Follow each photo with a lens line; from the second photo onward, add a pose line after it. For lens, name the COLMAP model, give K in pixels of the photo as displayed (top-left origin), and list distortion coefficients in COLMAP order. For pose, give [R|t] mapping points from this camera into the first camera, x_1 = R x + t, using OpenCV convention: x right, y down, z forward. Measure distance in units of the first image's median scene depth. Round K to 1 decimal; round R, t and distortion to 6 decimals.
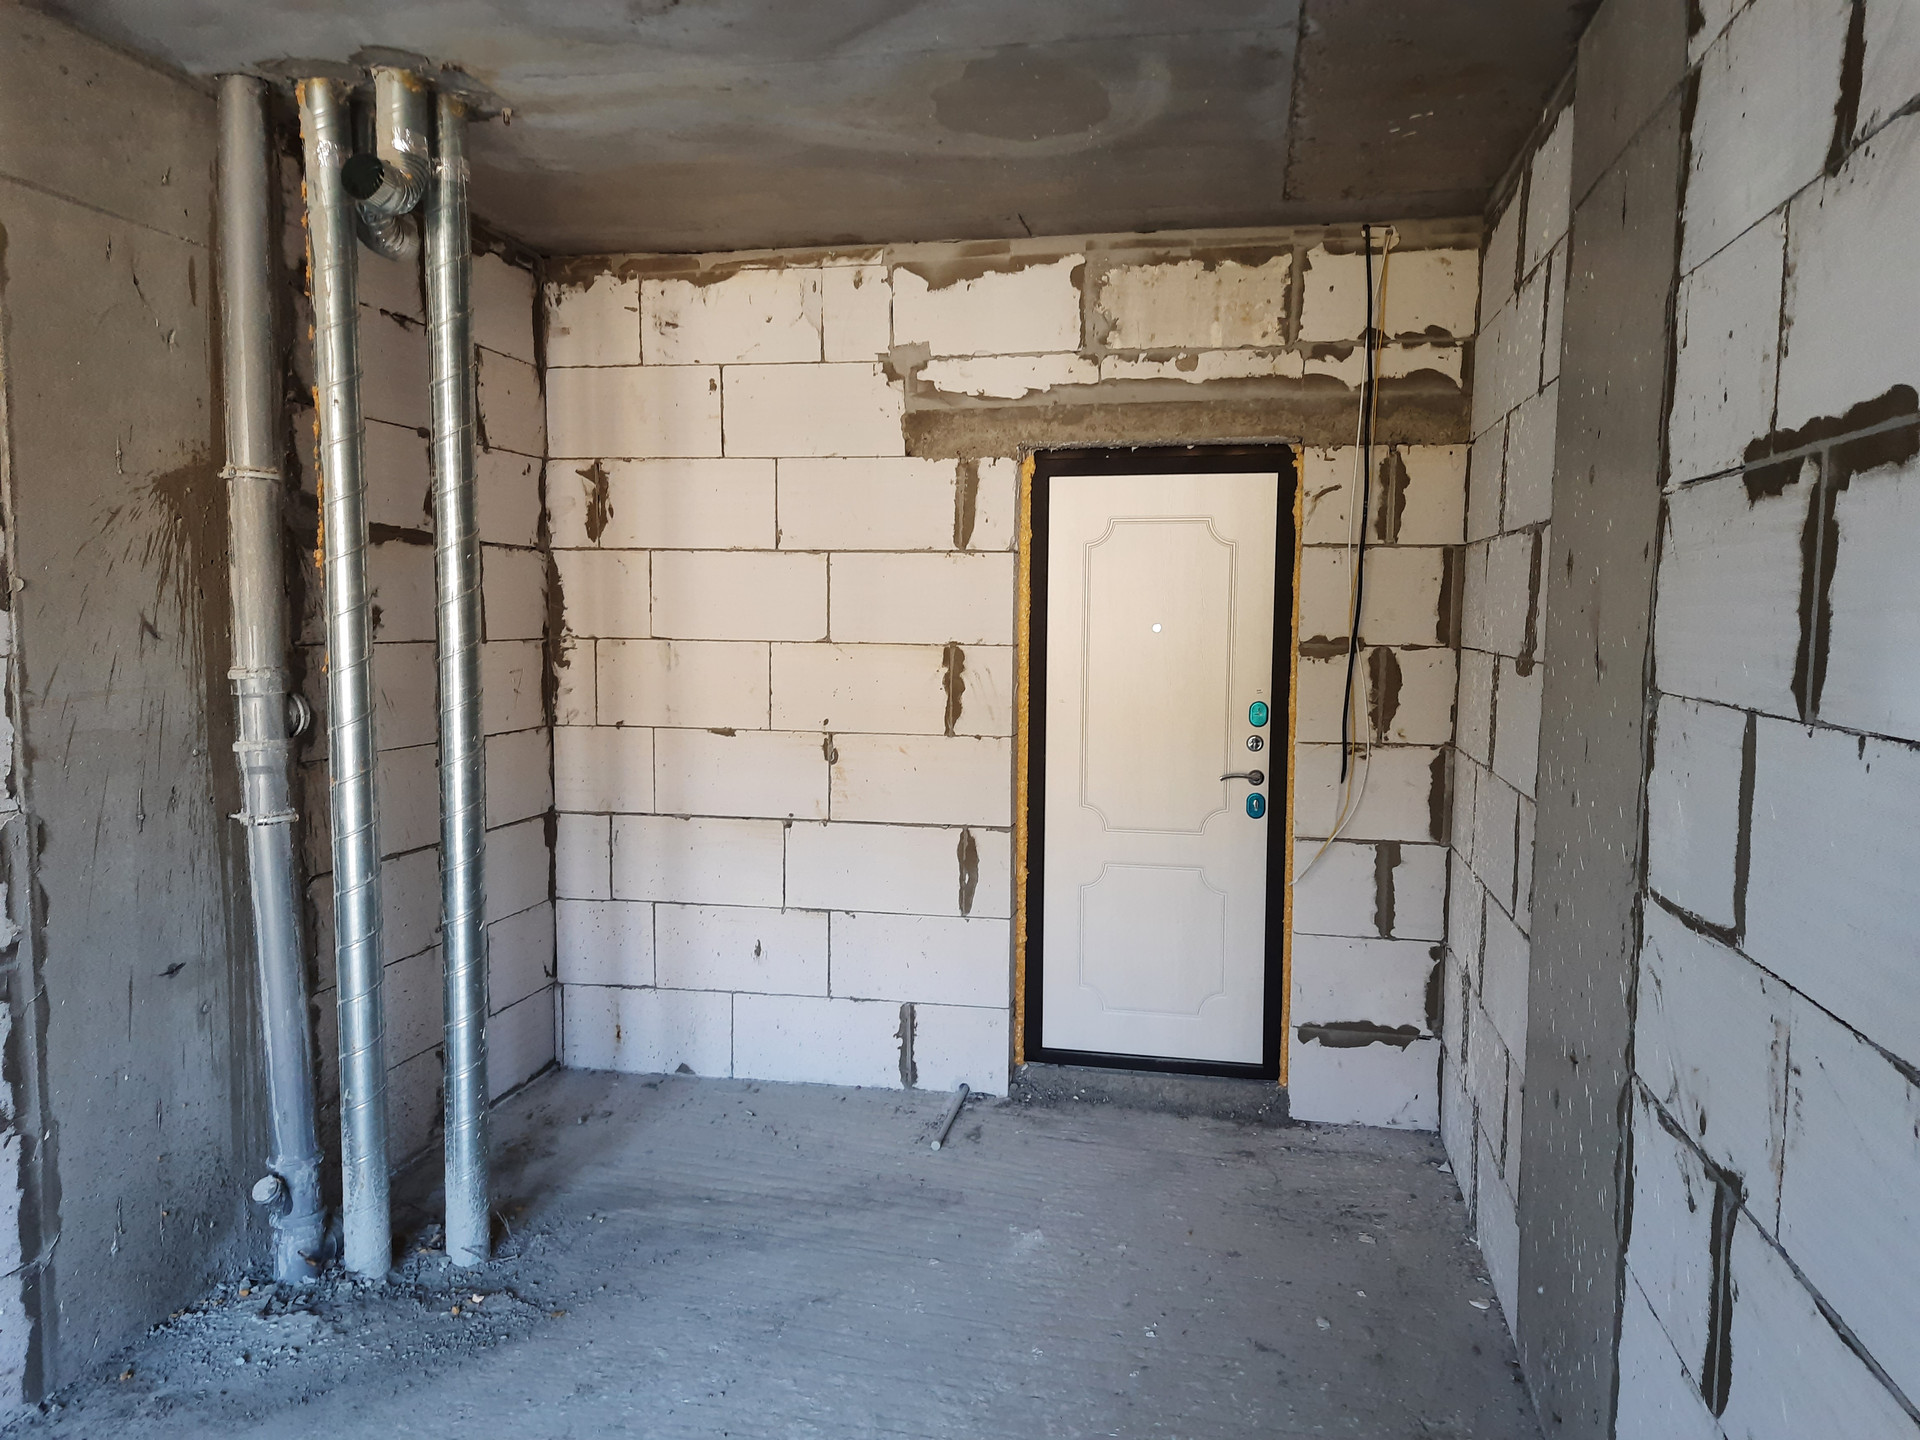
lens RADIAL K [[1353.4, 0, 952.8], [0, 1353.4, 702.7], [0, 0, 1]] dist [0.110017, -0.109985]
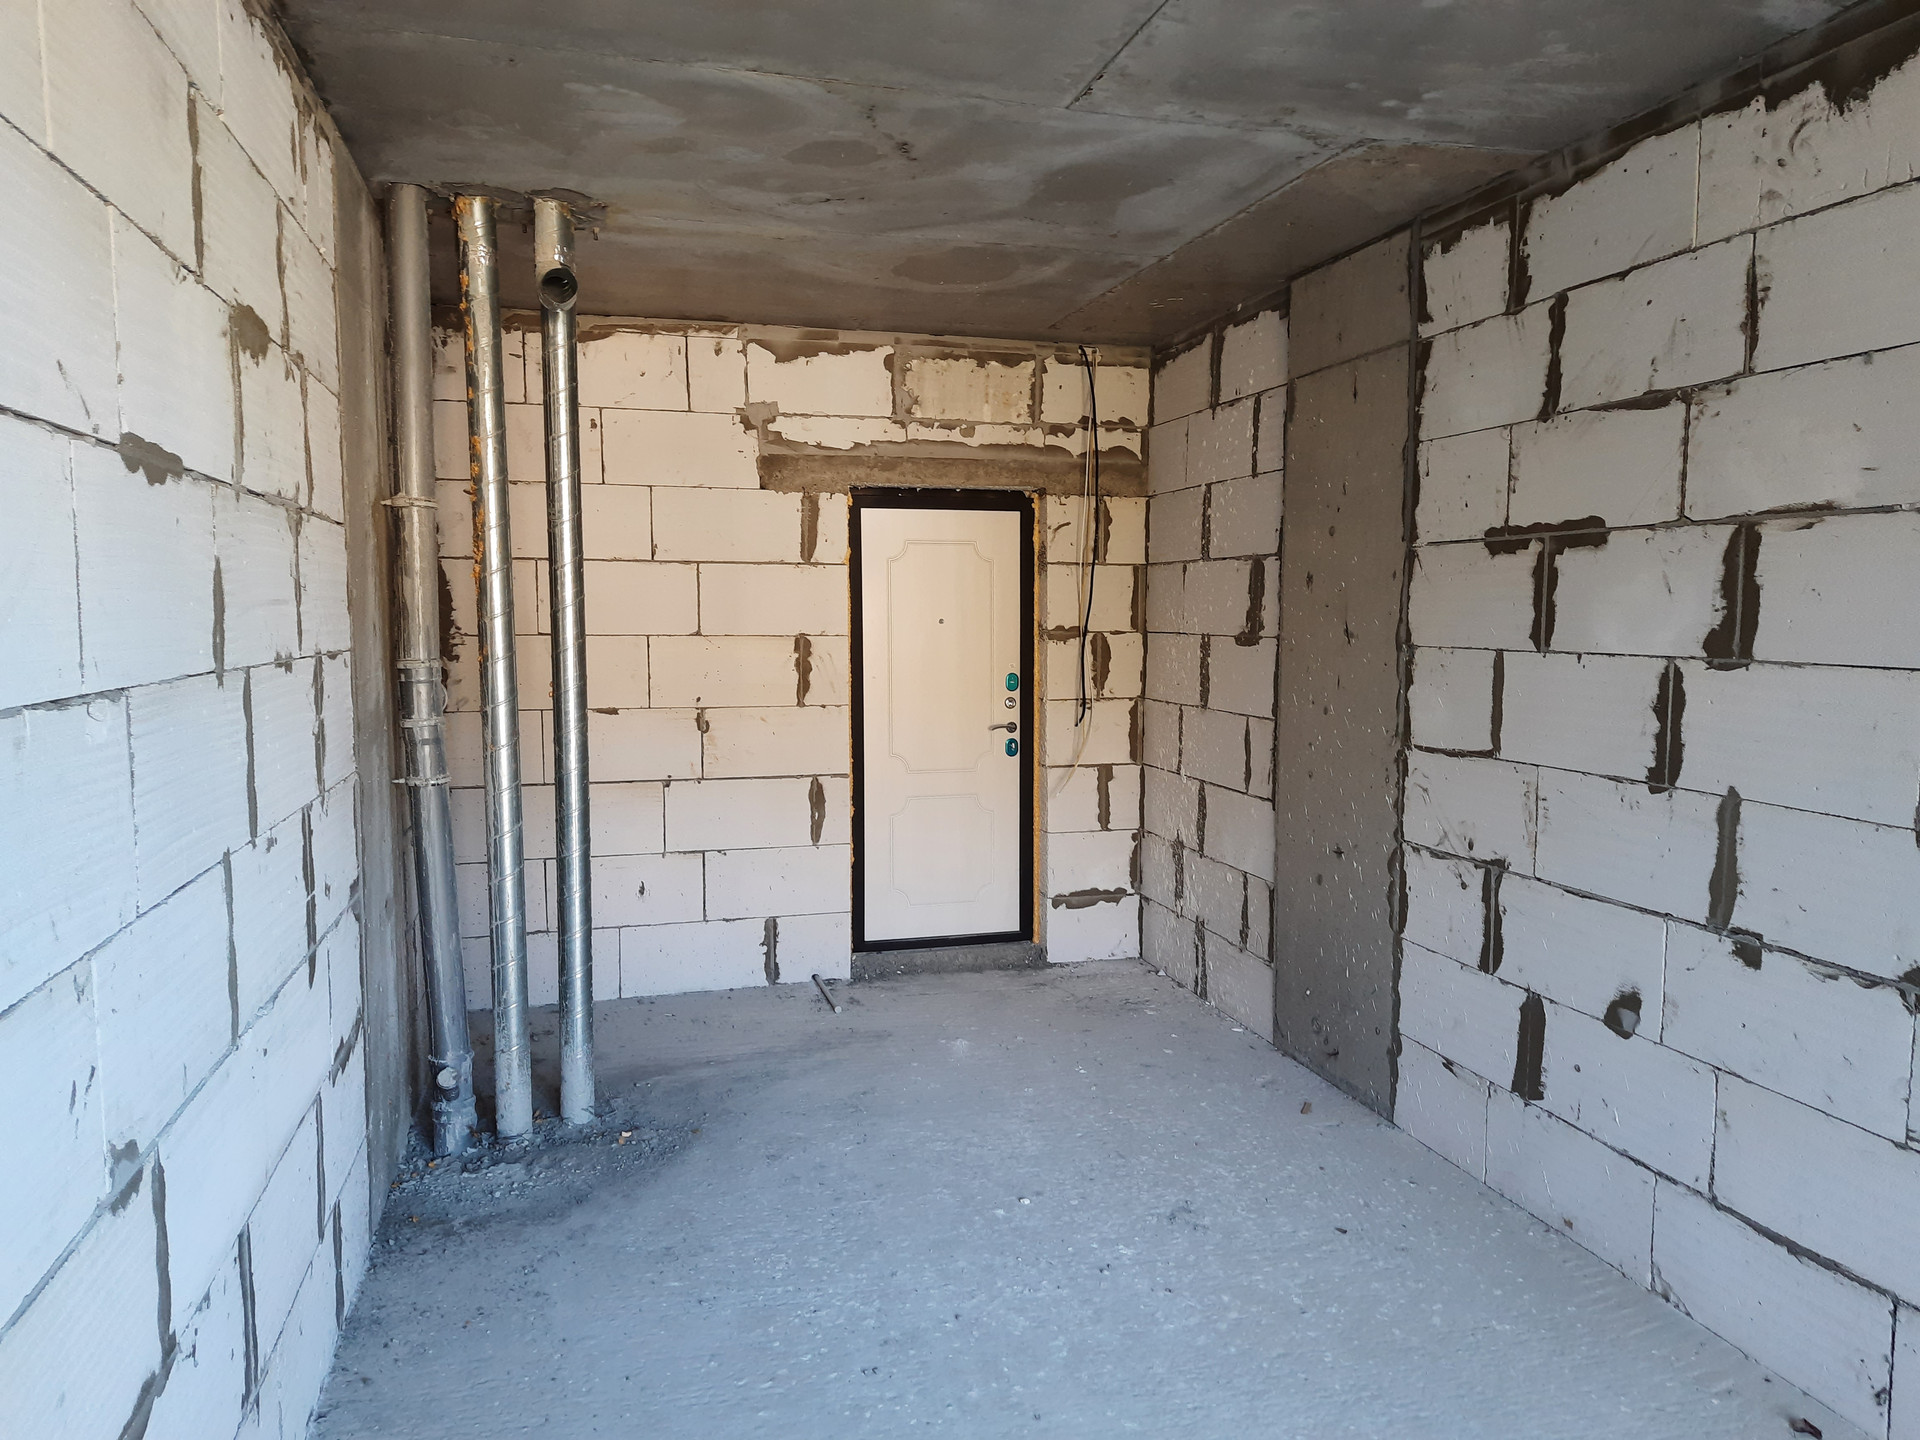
lens RADIAL K [[1374.2, 0, 918.6], [0, 1374.2, 693.0], [0, 0, 1]] dist [0.111675, -0.191158]
pose [[0.897990, -0.032967, 0.438779, -0.505678], [0.036555, 0.999332, 0.000270, 0.016525], [-0.438494, 0.015798, 0.898595, -0.243617]]
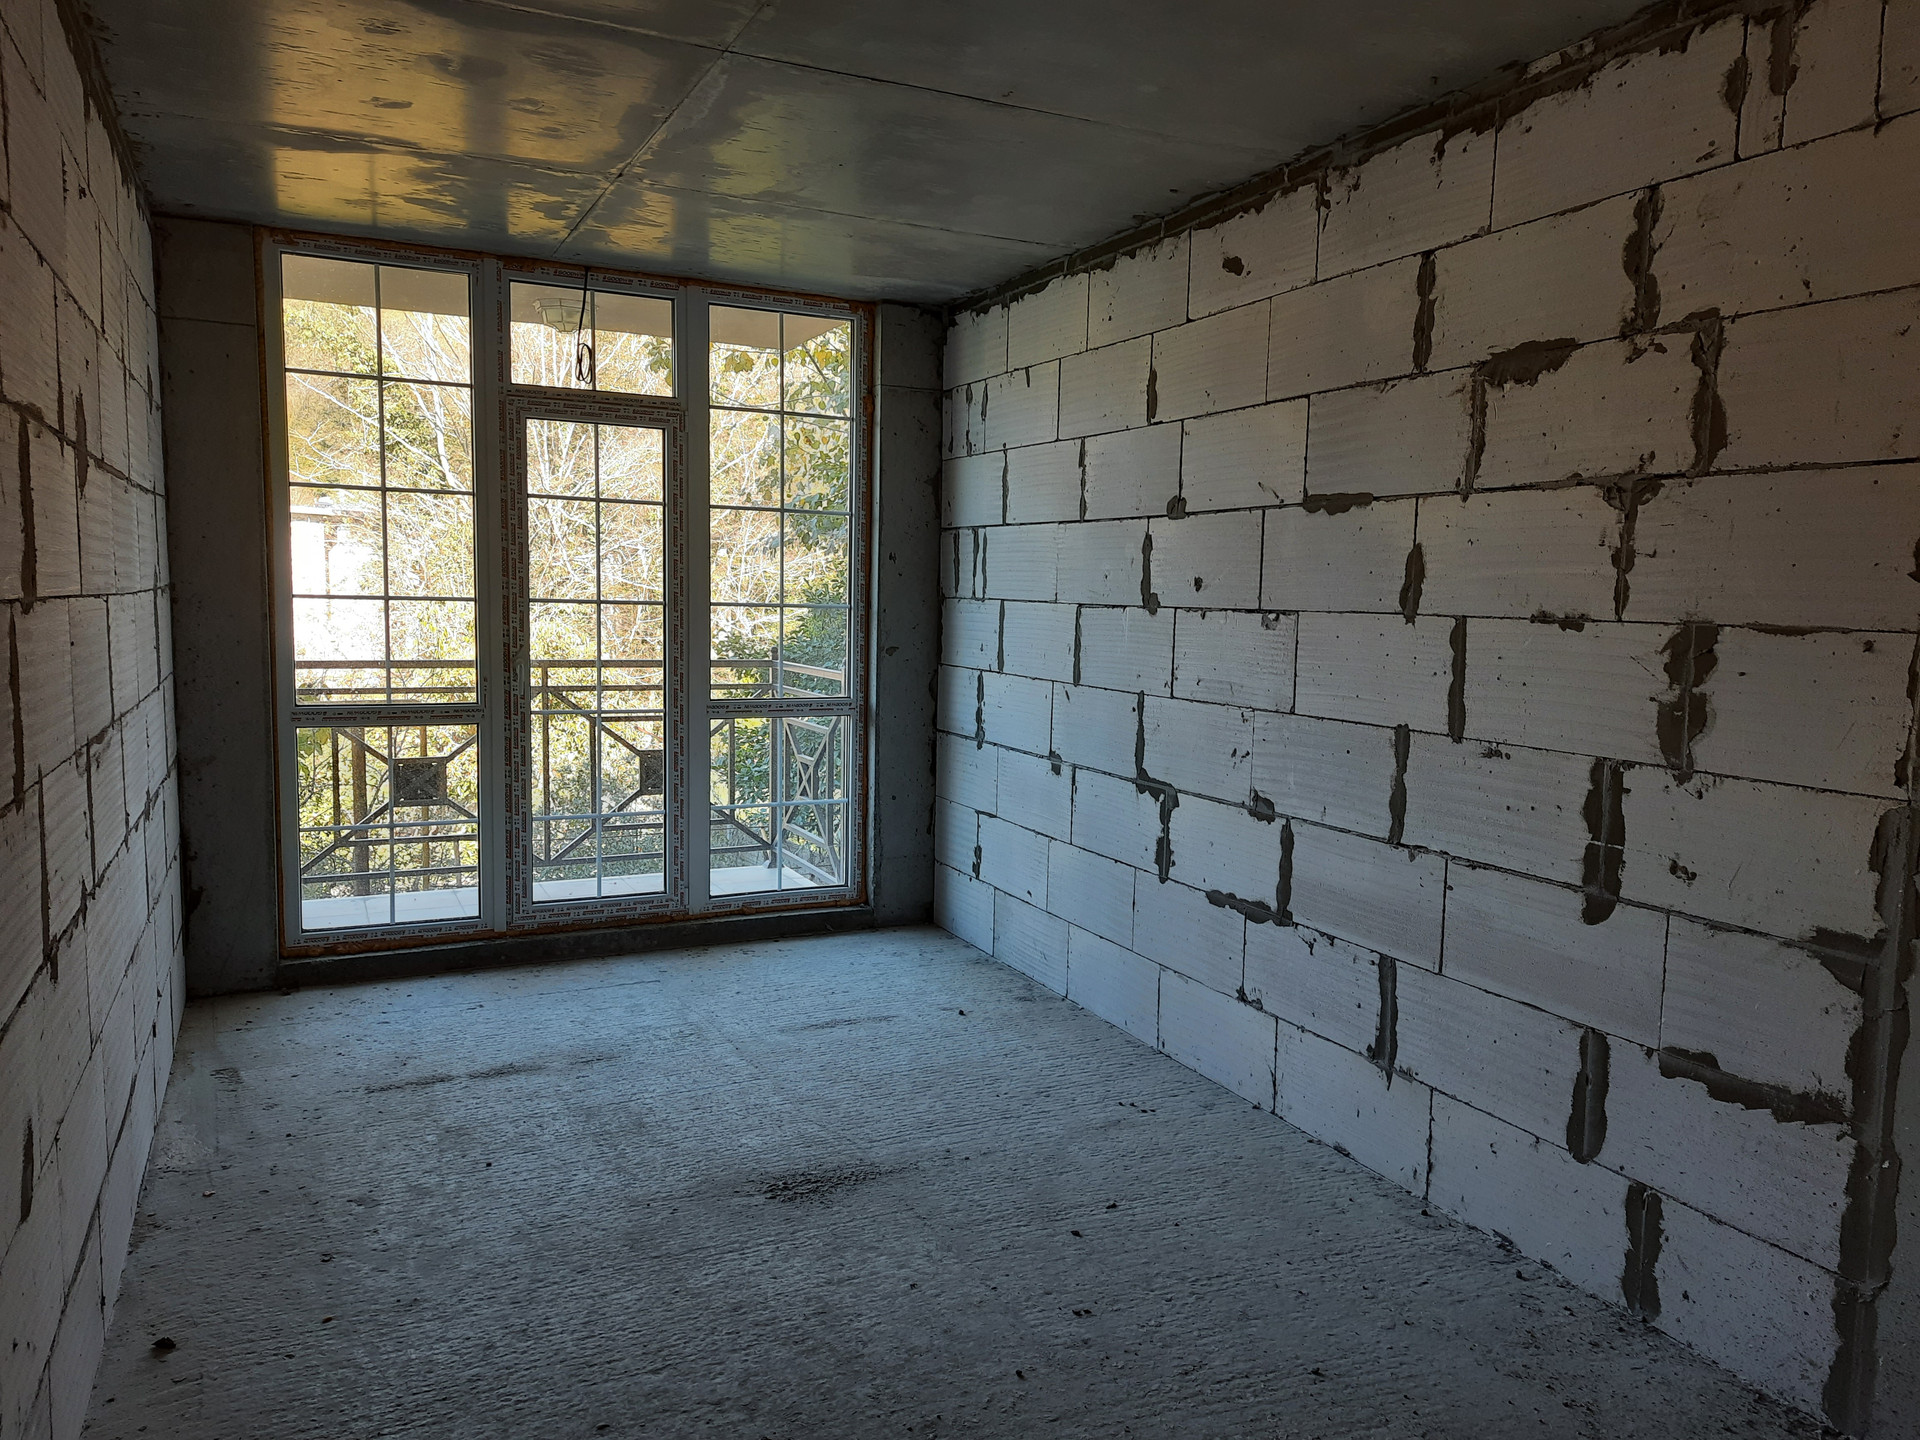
lens RADIAL K [[1345.3, 0, 960.0], [0, 1345.3, 720.0], [0, 0, 1]] dist [0.068731, -0.056191]
pose [[-0.785626, 0.035873, -0.617661, 0.247022], [-0.071206, 0.986441, 0.147861, -0.042755], [0.614591, 0.160145, -0.772419, 0.870802]]
